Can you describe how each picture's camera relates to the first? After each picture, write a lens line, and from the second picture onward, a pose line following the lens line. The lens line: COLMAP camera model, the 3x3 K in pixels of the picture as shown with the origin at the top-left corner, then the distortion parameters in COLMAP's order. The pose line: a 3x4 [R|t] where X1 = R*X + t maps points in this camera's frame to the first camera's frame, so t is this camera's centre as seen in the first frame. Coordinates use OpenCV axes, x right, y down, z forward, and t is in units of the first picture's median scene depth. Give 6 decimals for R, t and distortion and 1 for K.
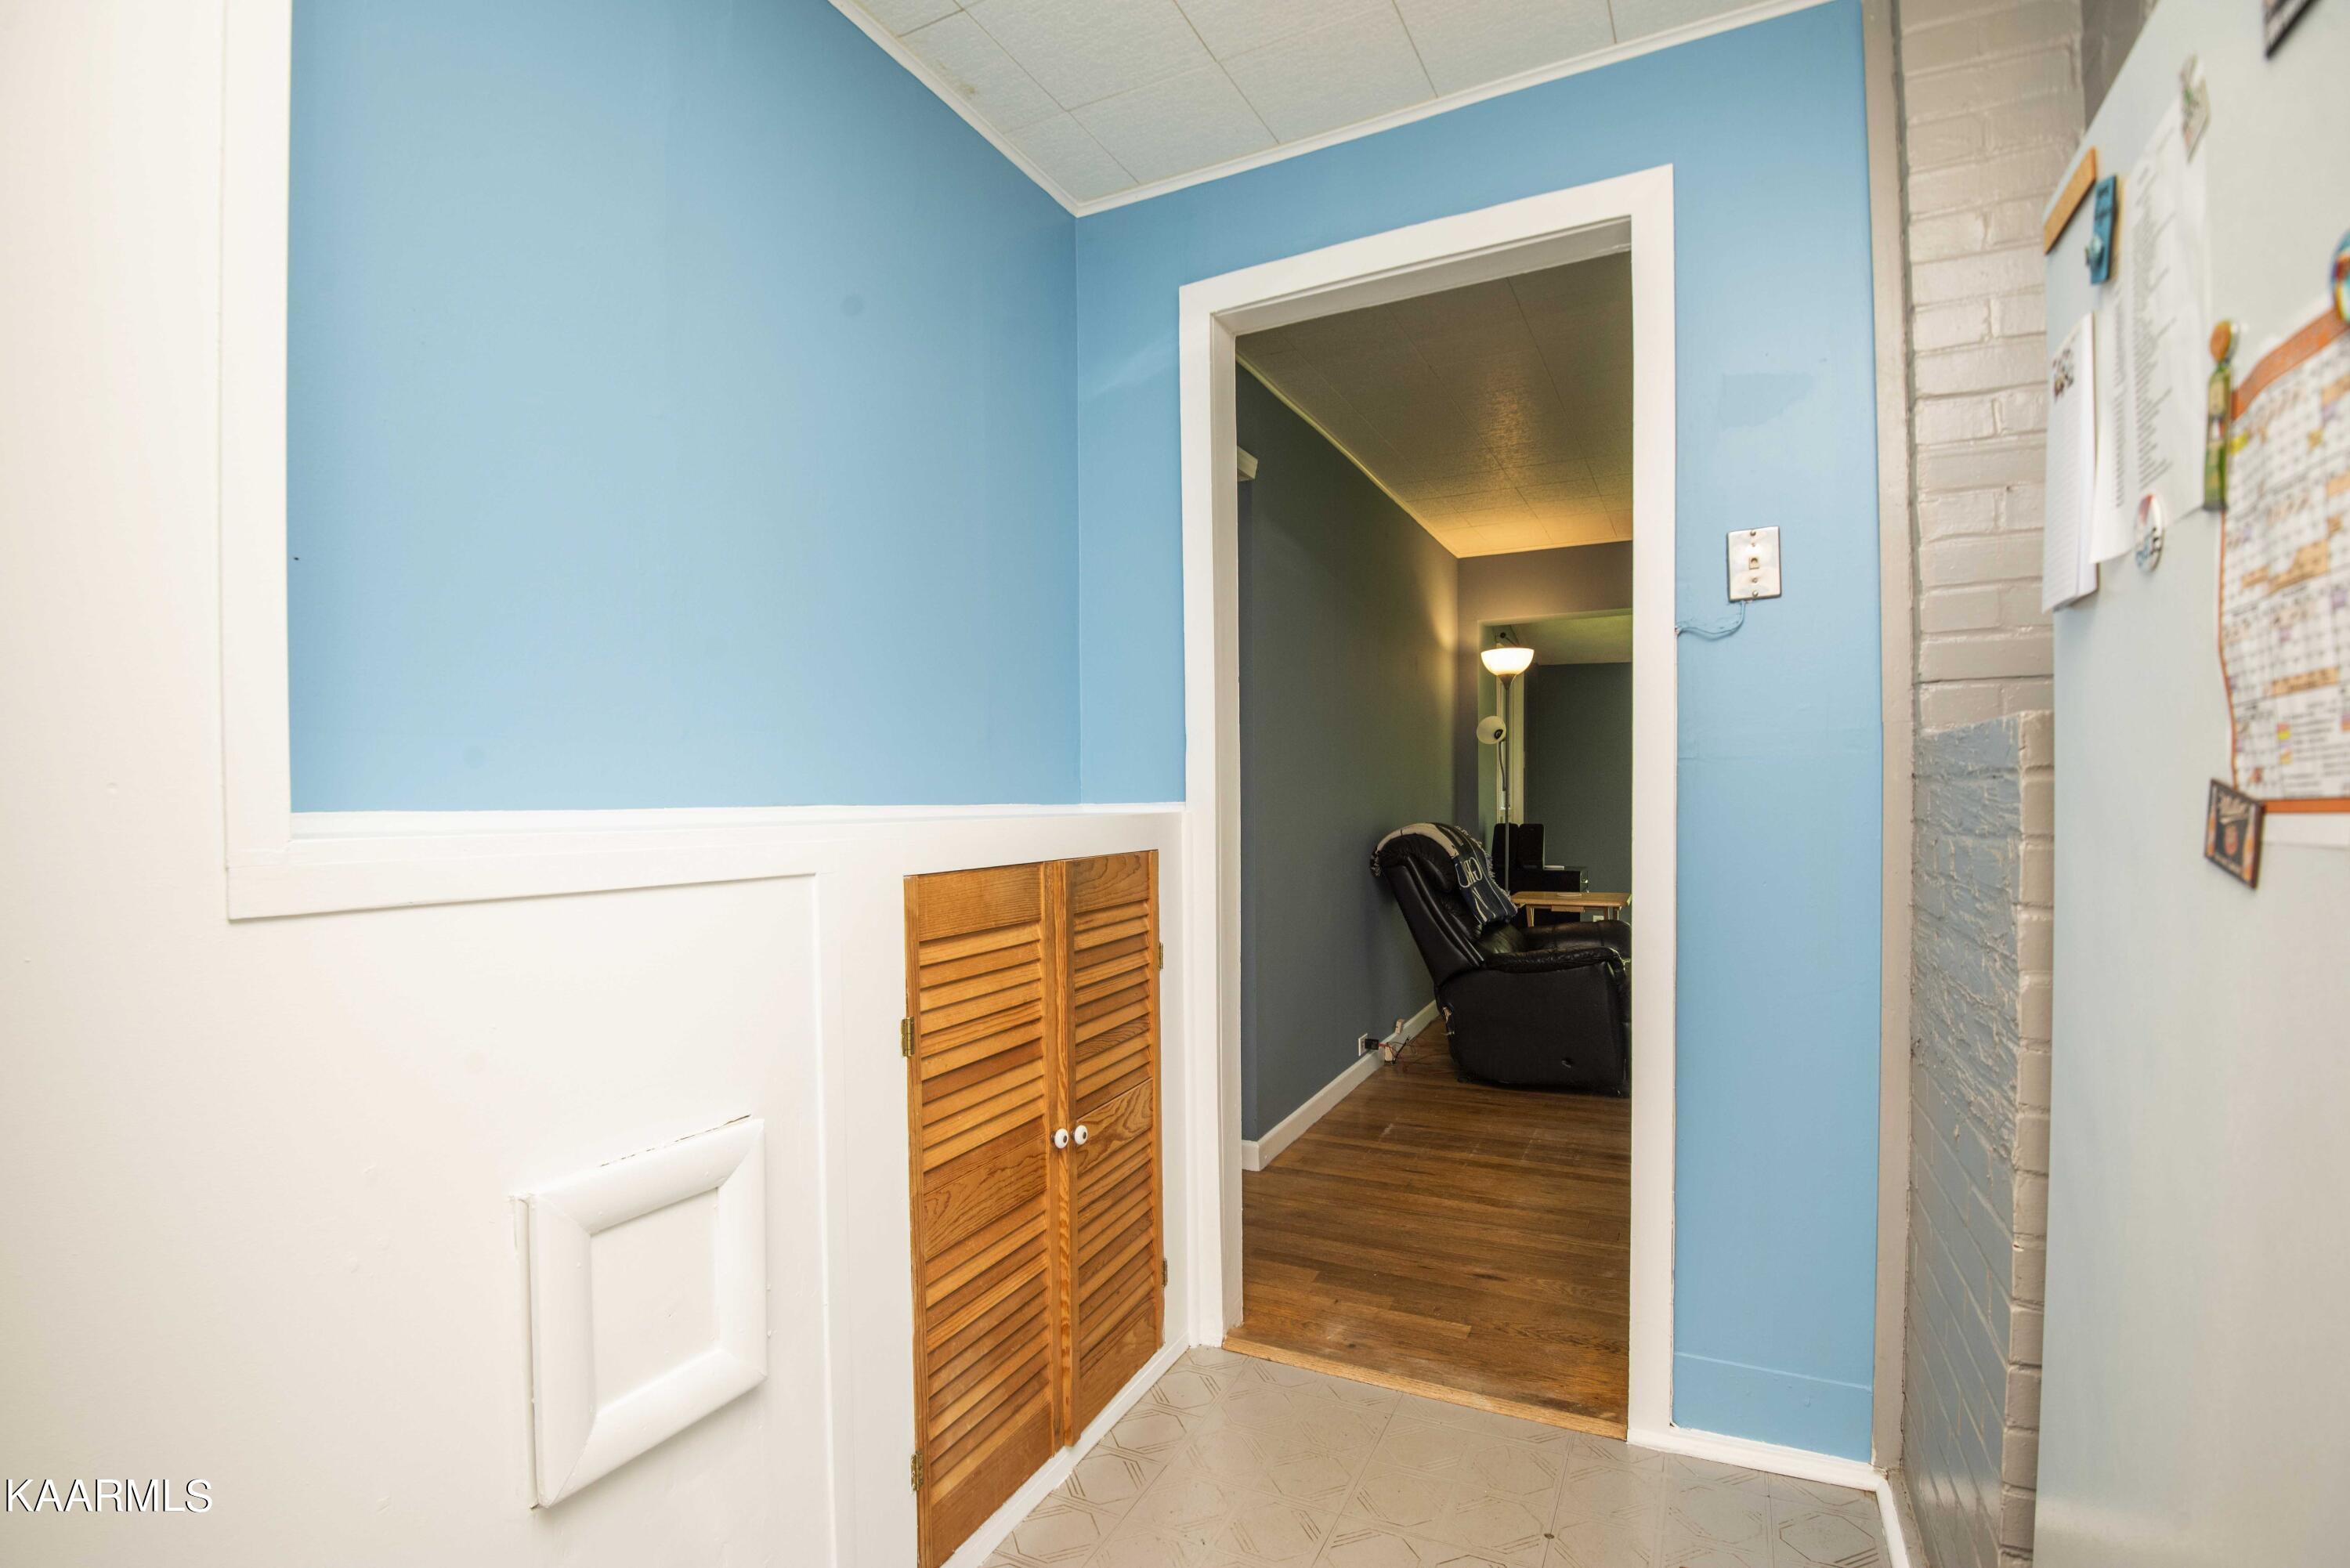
lens RADIAL K [[1083.4, 0, 1157.8], [0, 1083.4, 817.3], [0, 0, 1]] dist [-0.012314, -0.014288]
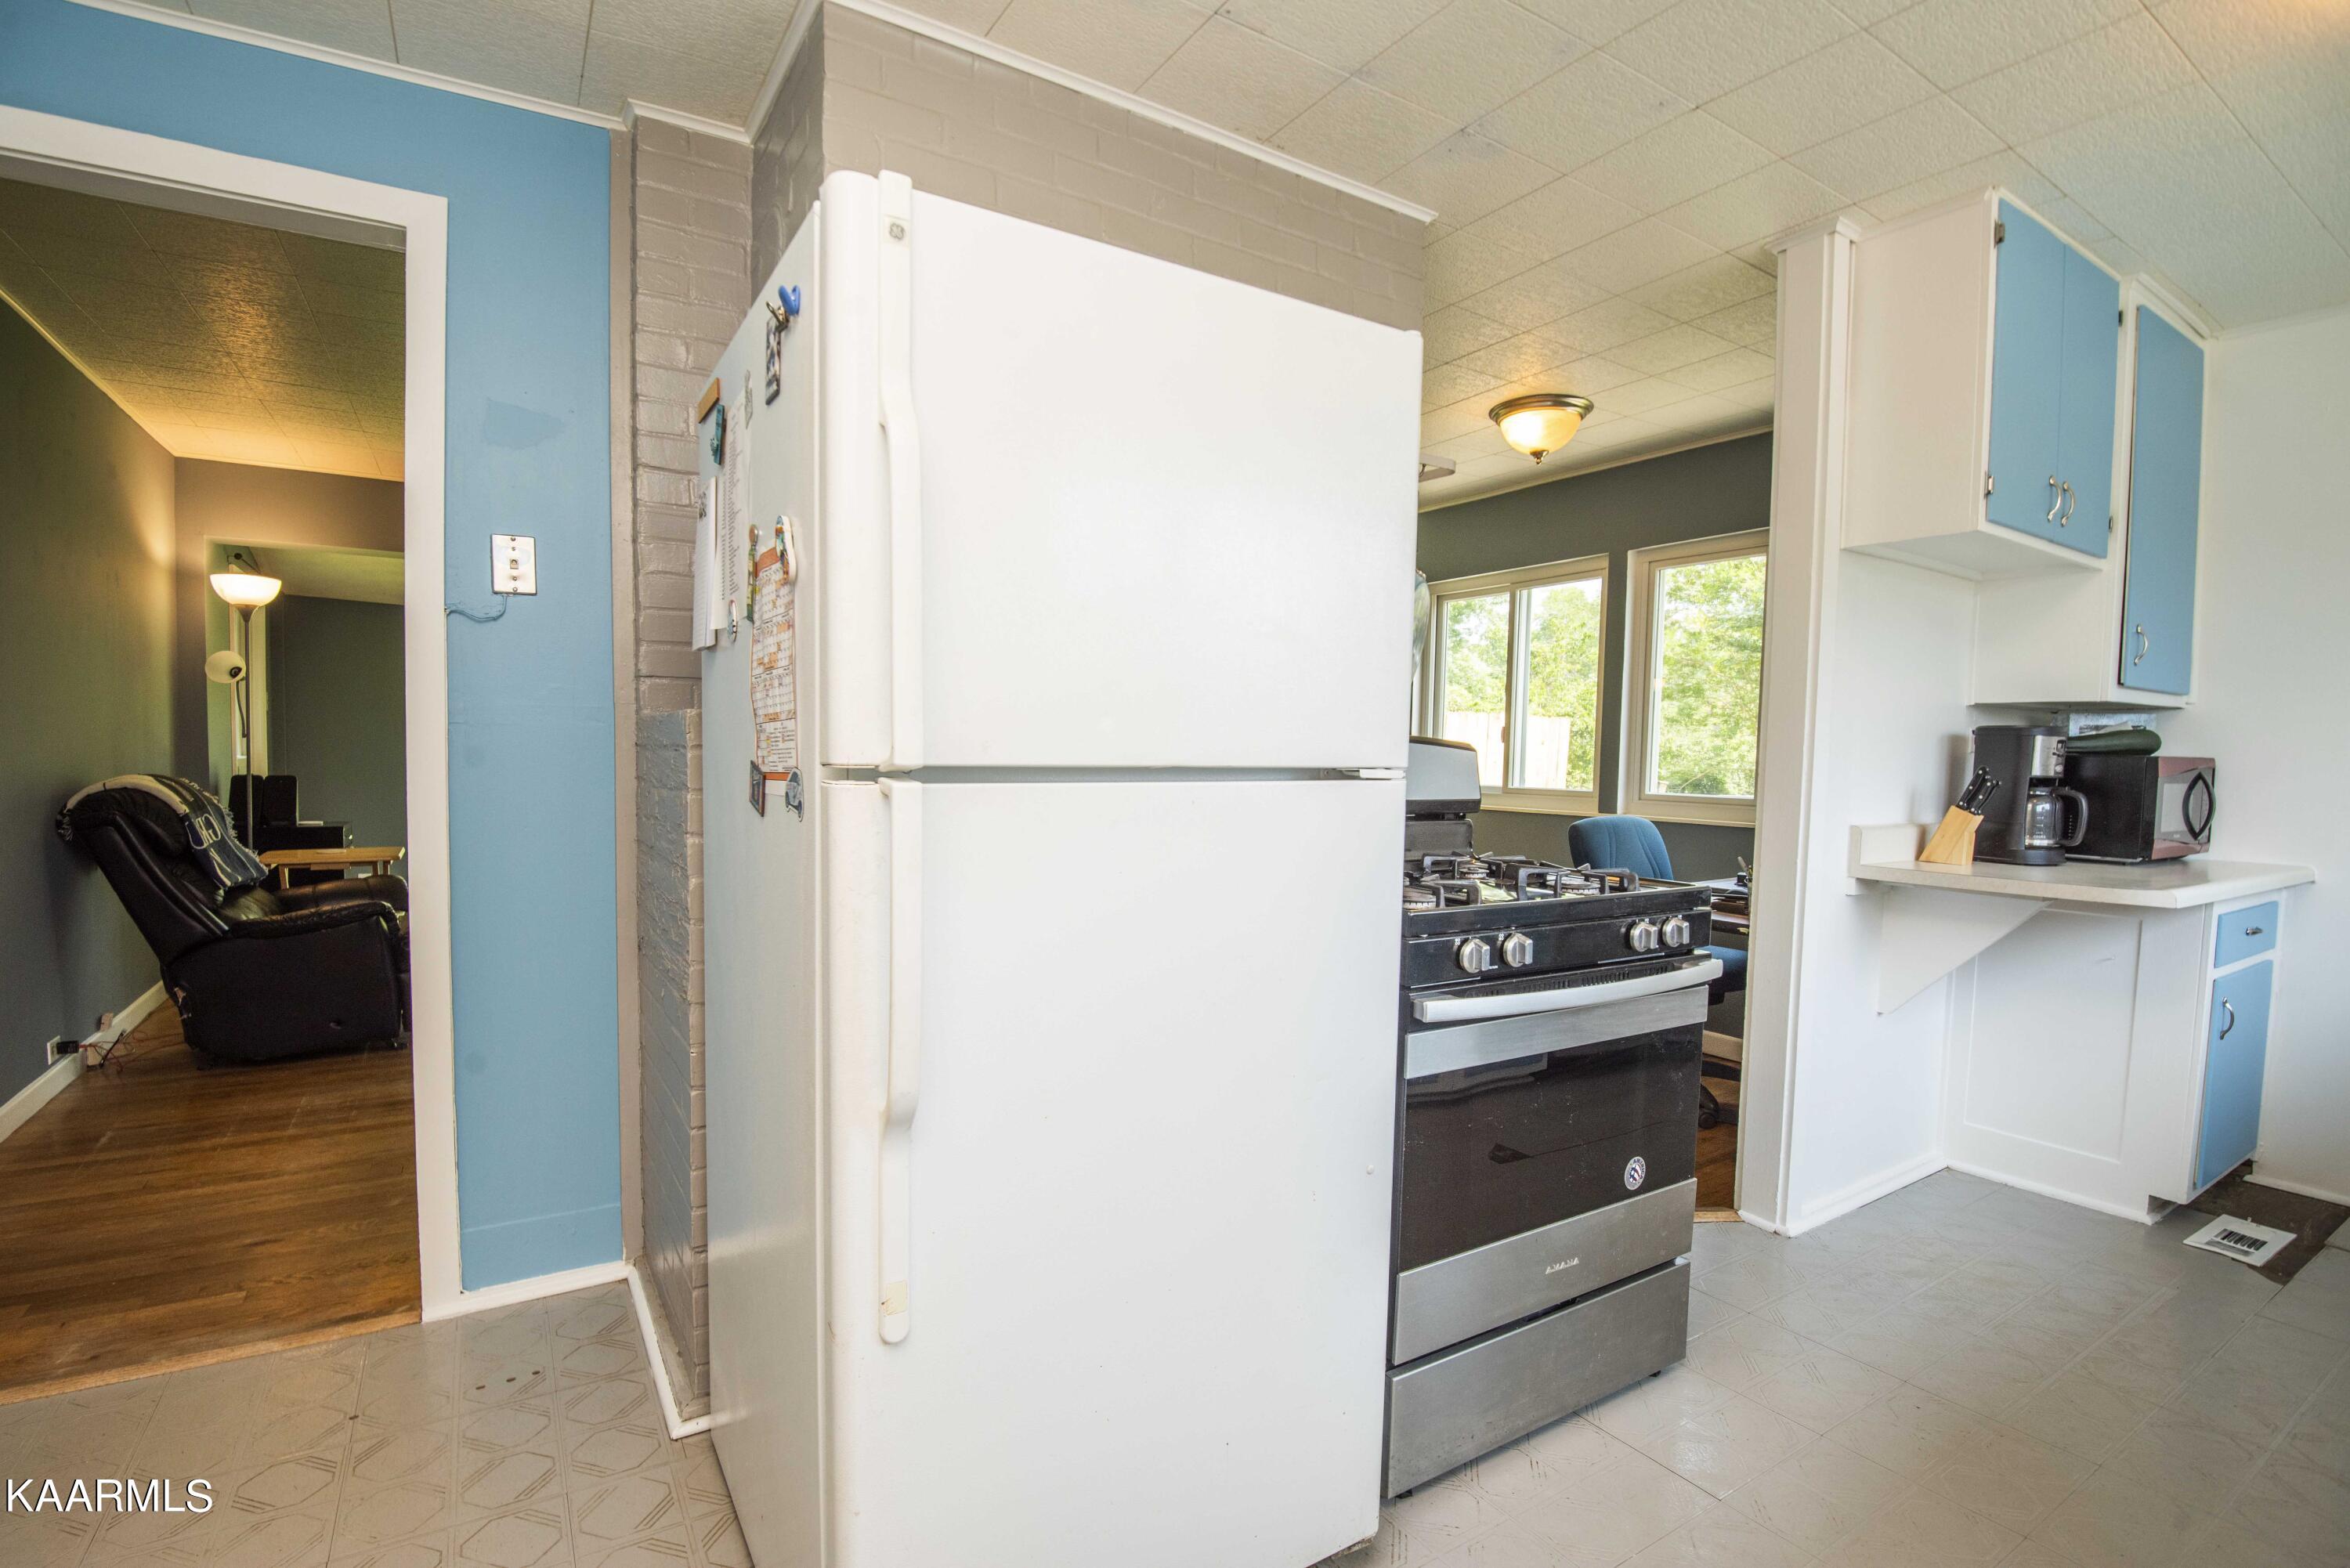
lens RADIAL K [[1083.4, 0, 1157.8], [0, 1083.4, 817.3], [0, 0, 1]] dist [-0.012314, -0.014288]
pose [[0.516785, -0.031481, 0.855536, -0.063327], [-0.008894, 0.999072, 0.042136, -0.004808], [-0.856069, -0.029384, 0.516026, -0.136417]]
